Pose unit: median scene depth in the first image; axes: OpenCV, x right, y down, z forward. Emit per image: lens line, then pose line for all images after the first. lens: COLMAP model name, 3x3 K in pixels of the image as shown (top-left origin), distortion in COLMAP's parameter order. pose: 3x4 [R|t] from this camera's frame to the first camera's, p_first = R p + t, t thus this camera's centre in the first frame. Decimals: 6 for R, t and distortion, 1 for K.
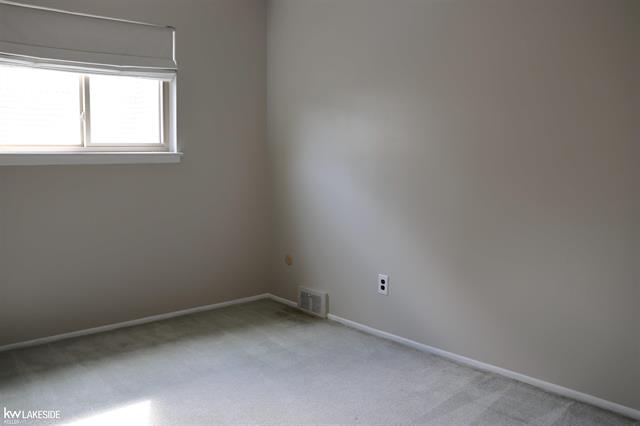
lens RADIAL K [[544.0, 0, 320.0], [0, 544.0, 213.0], [0, 0, 1]] dist [-0.154298, 0.113335]
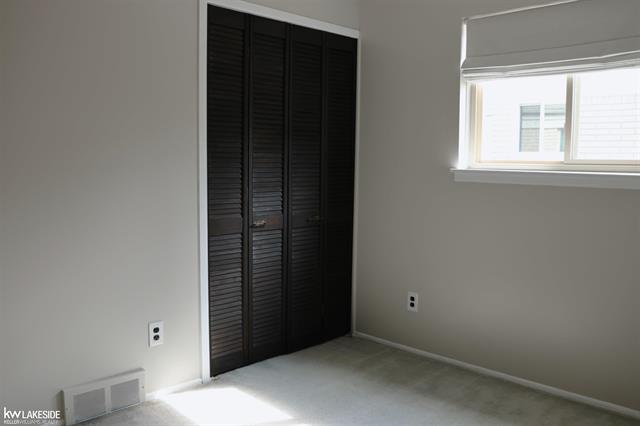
lens RADIAL K [[544.0, 0, 320.0], [0, 544.0, 213.0], [0, 0, 1]] dist [-0.154298, 0.113335]
pose [[0.055906, 0.090215, -0.994352, 0.383912], [-0.120022, 0.989295, 0.083008, -0.080577], [0.991196, 0.114704, 0.066136, 0.640460]]
